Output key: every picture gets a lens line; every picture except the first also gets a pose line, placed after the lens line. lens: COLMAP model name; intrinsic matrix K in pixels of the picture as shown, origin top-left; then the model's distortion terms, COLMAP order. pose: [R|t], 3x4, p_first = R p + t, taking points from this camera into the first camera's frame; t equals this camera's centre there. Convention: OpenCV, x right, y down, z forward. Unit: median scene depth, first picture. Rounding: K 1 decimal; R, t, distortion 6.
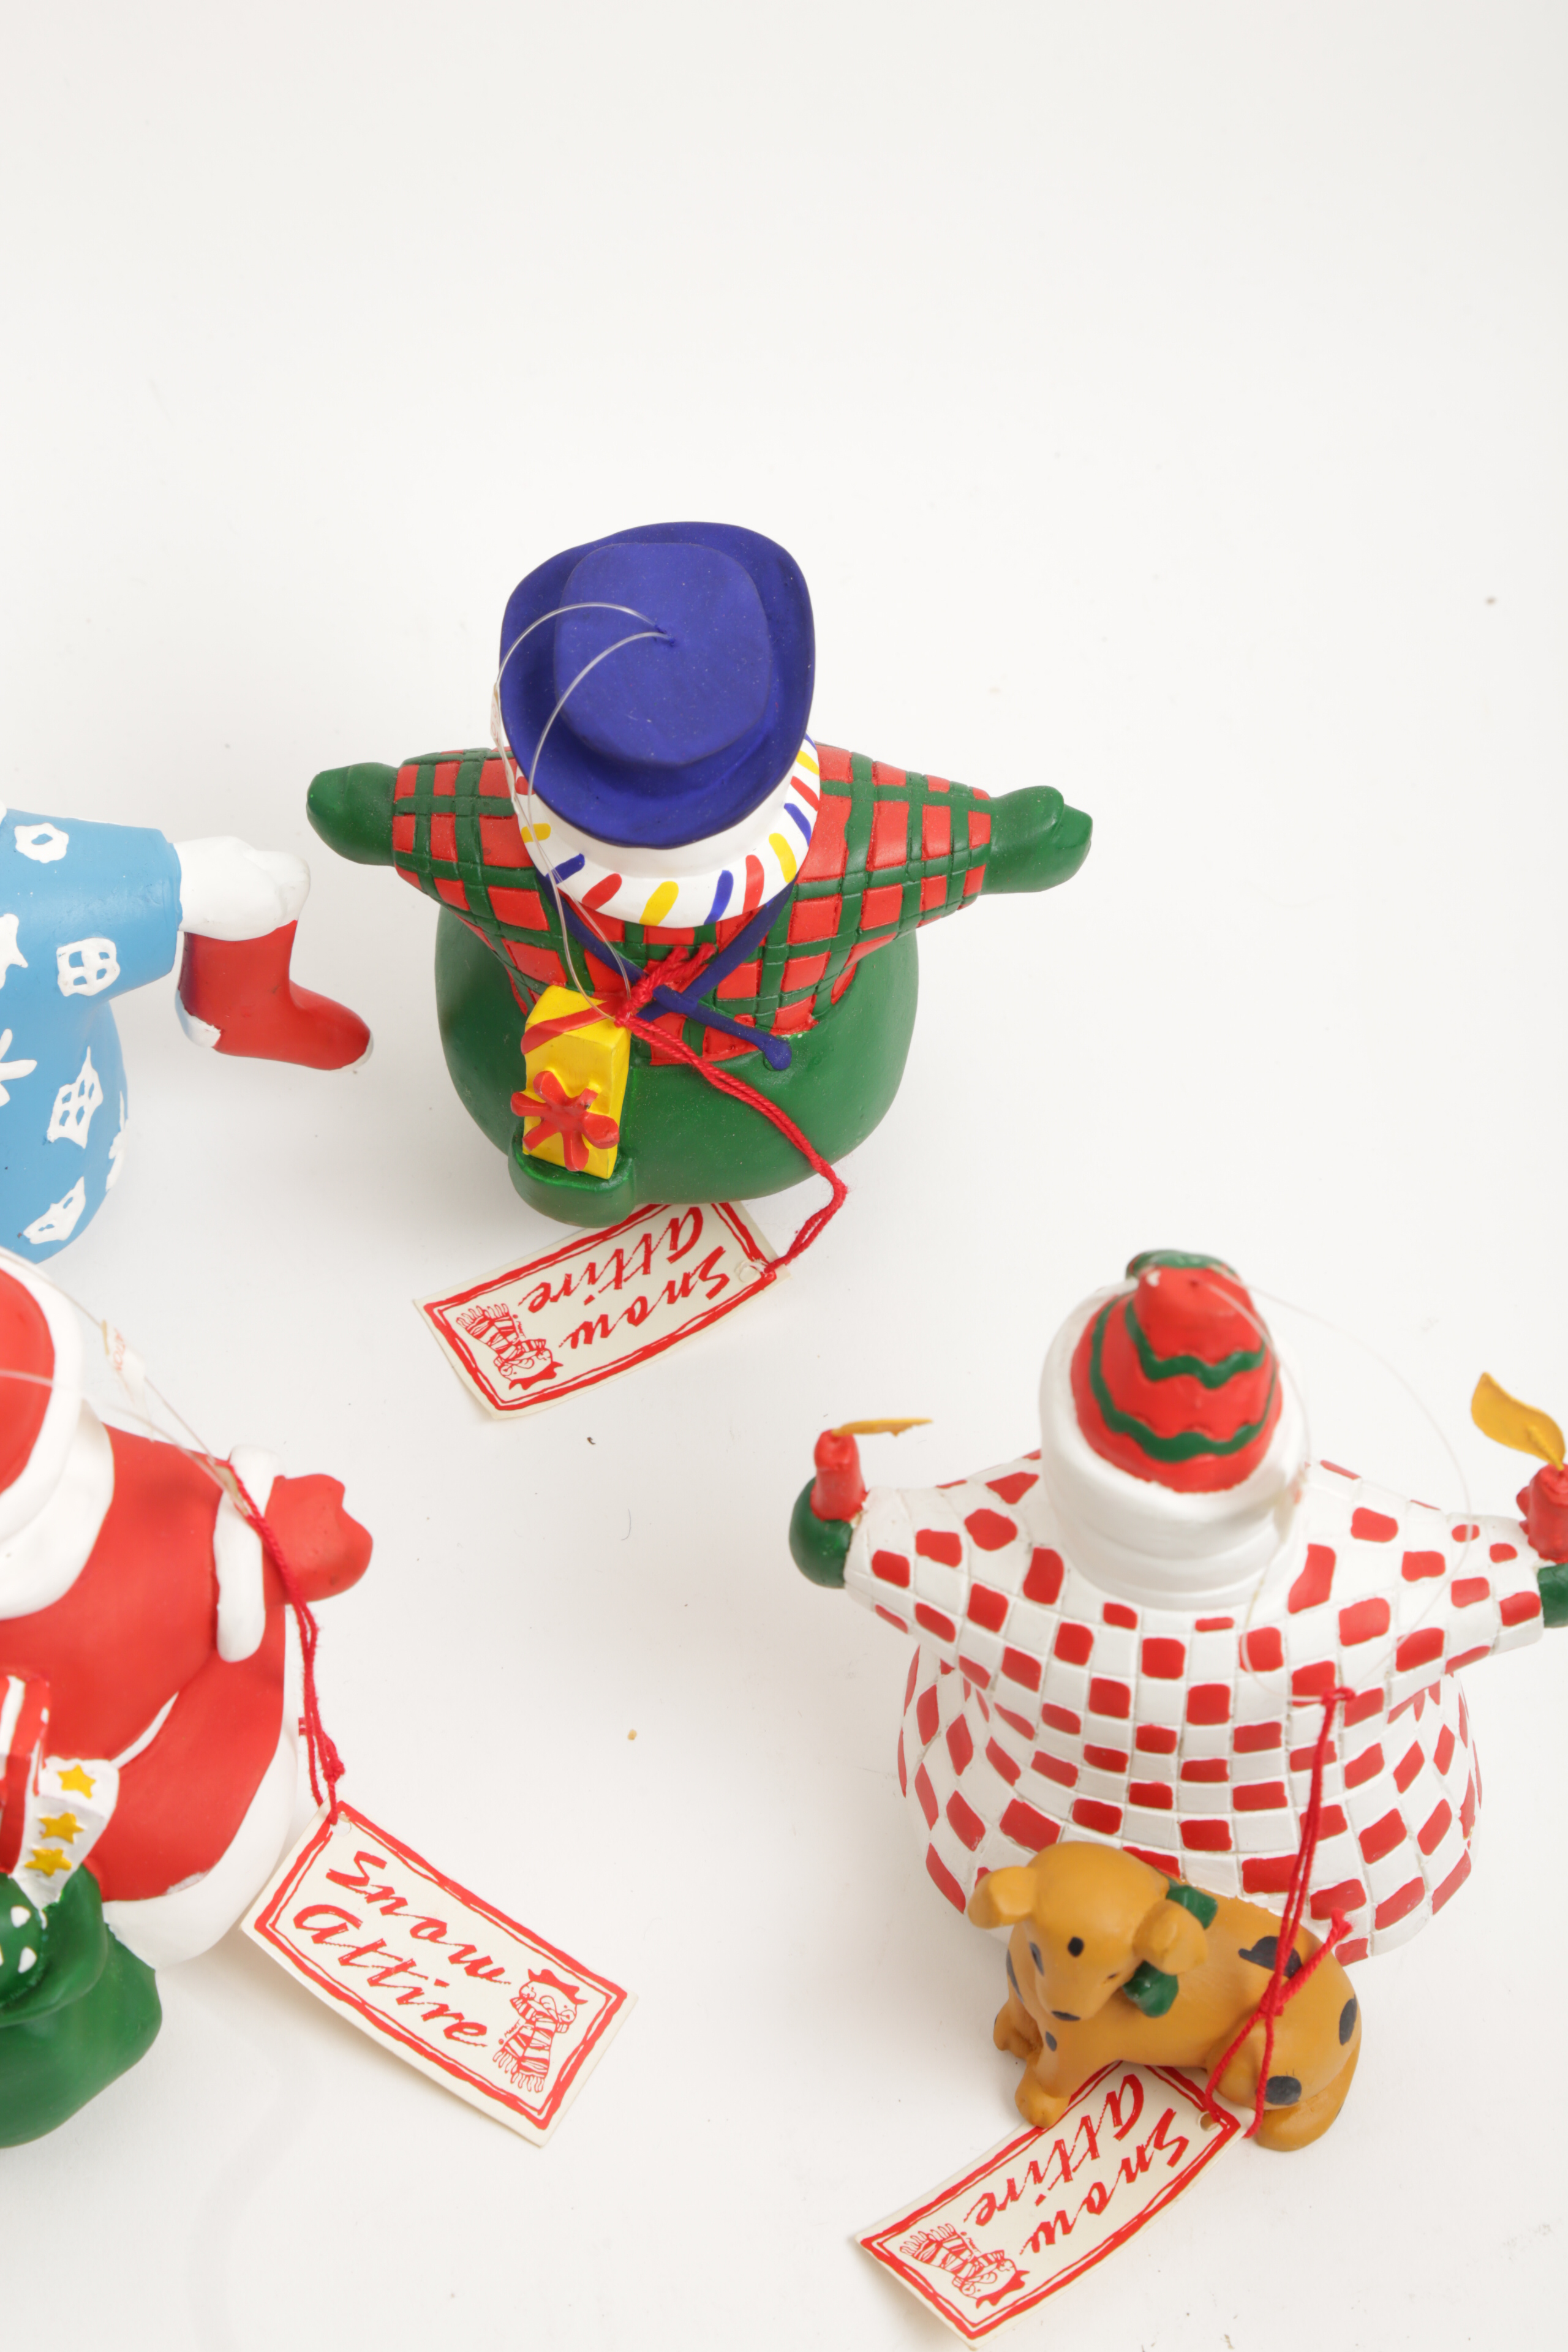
lens RADIAL K [[5951.8, 0, 784.0], [0, 5951.8, 1176.0], [0, 0, 1]] dist [0.455254, -0.690936]
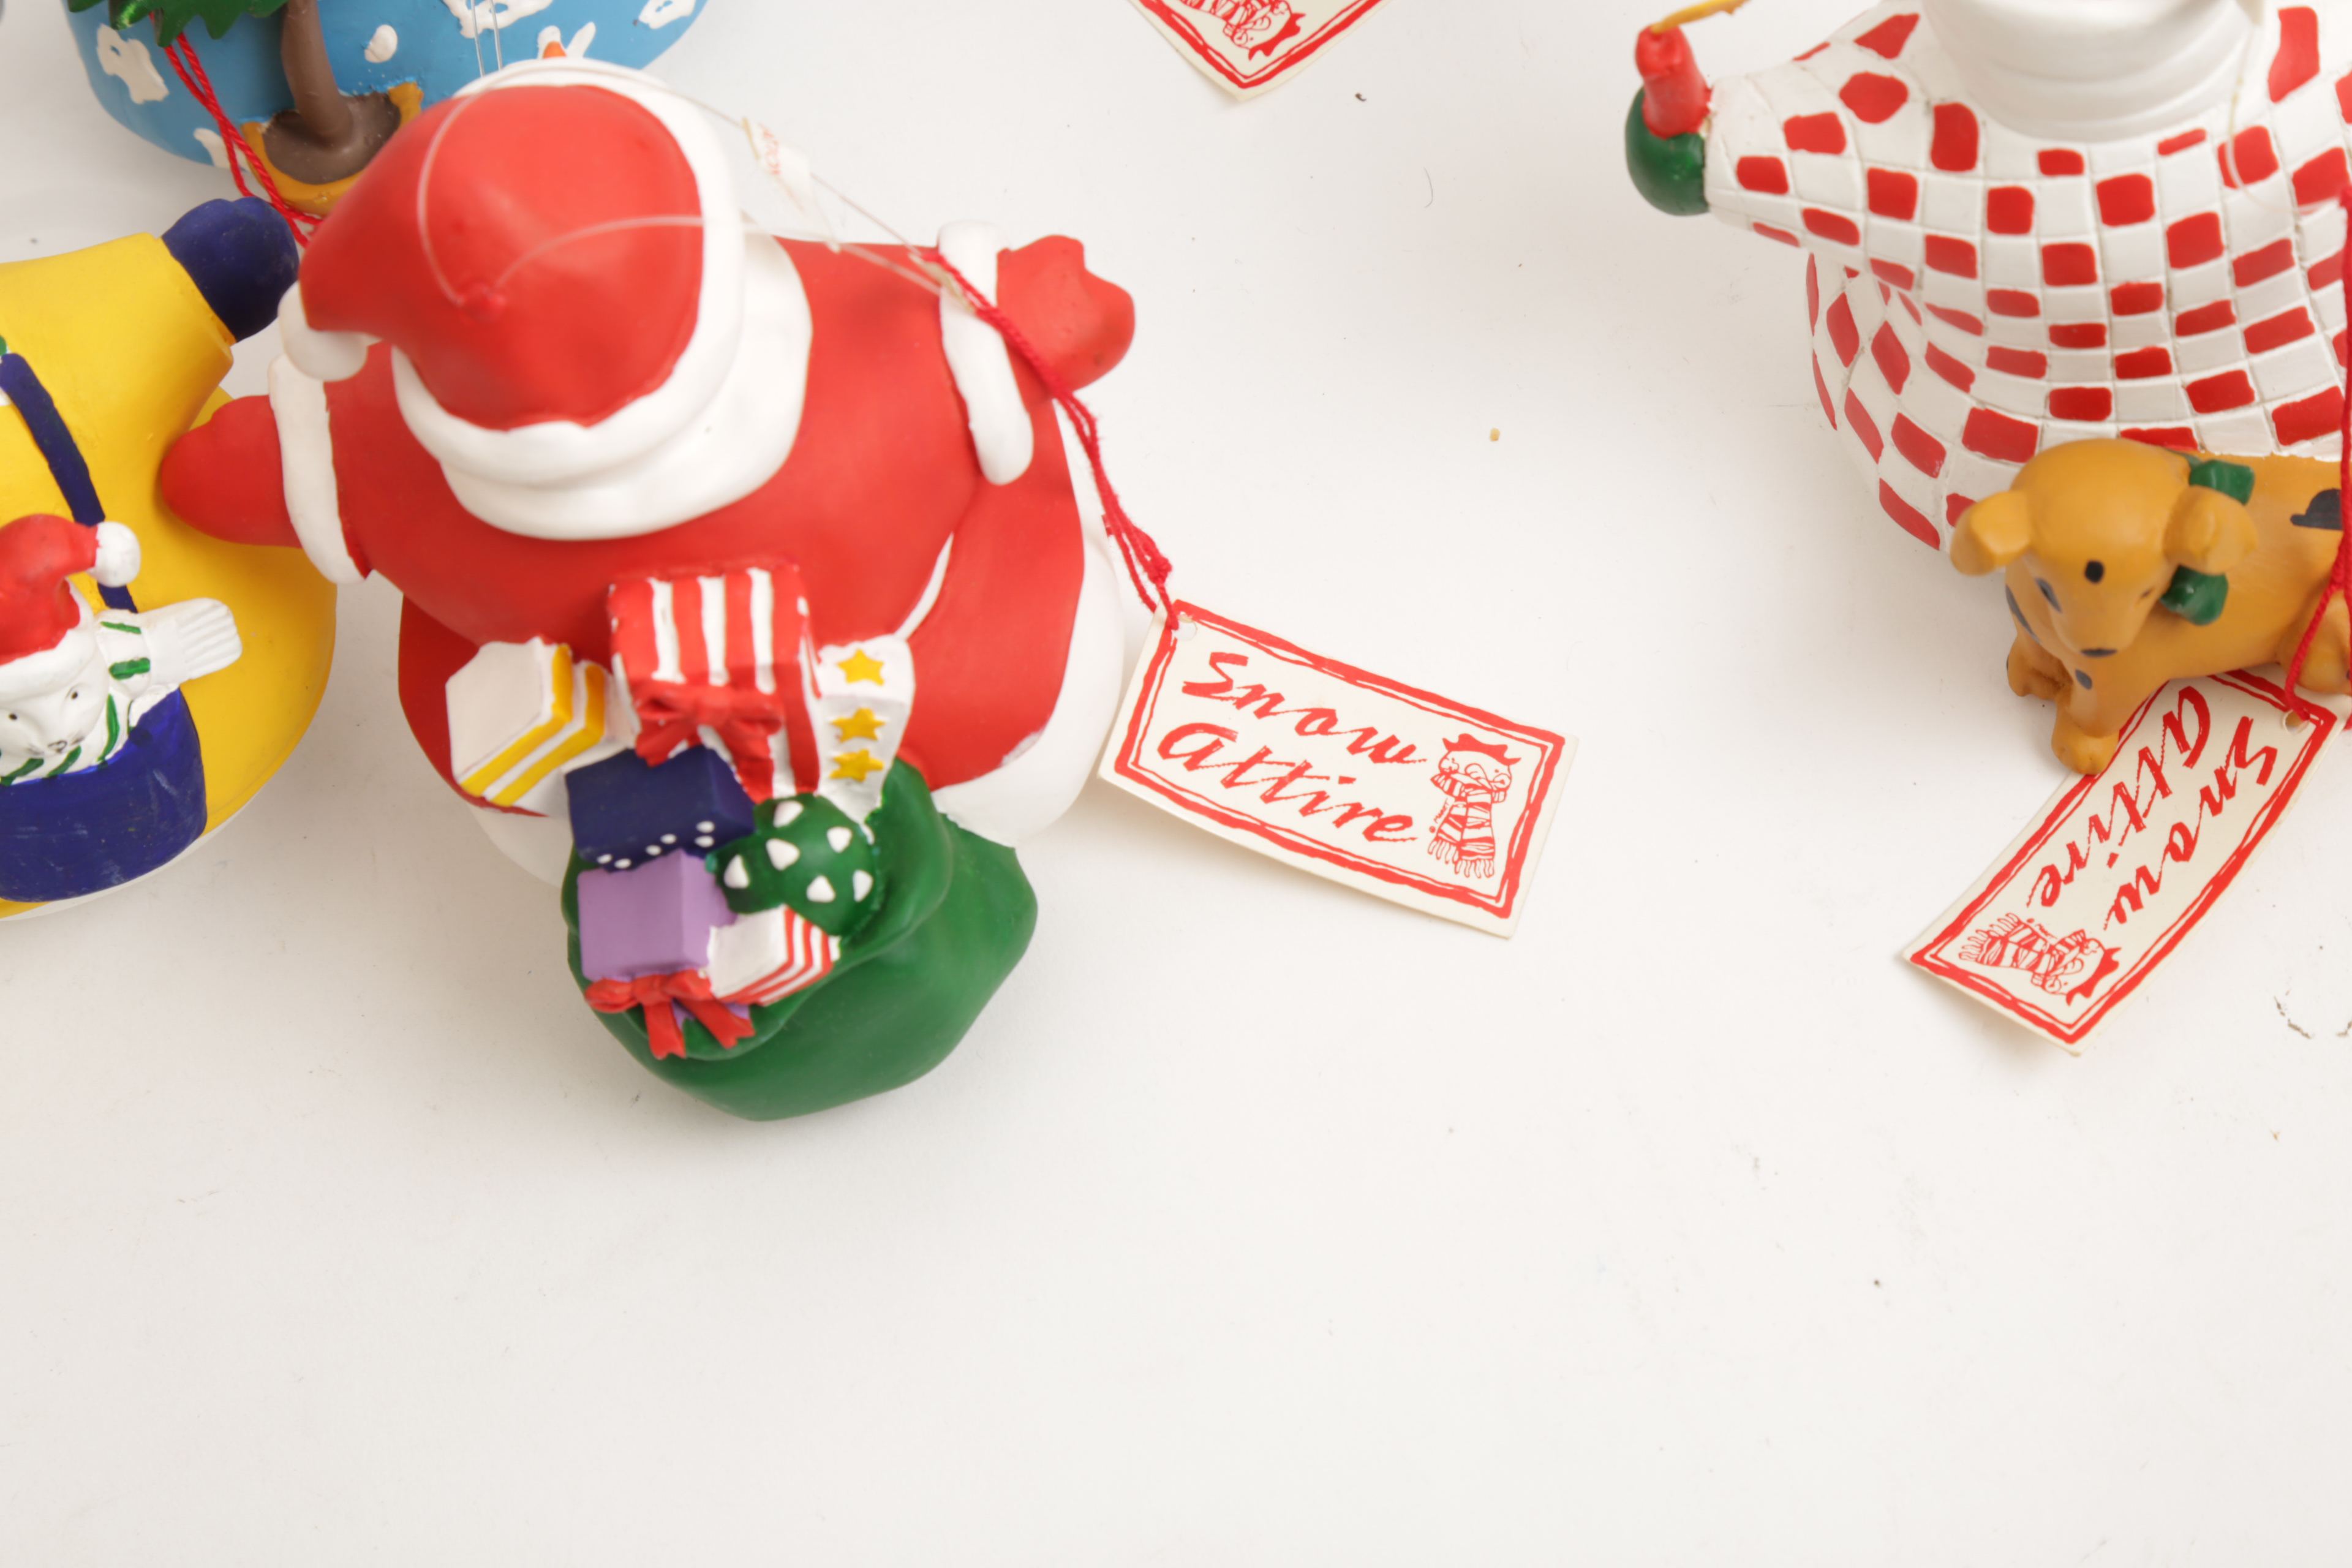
lens RADIAL K [[5951.8, 0, 1184.5], [0, 5951.8, 738.3], [0, 0, 1]] dist [0.455254, -0.690936]
pose [[0.967196, -0.237247, -0.090809, -0.001892], [0.249287, 0.955184, 0.159621, -0.010208], [0.048870, -0.177022, 0.982993, 0.184148]]
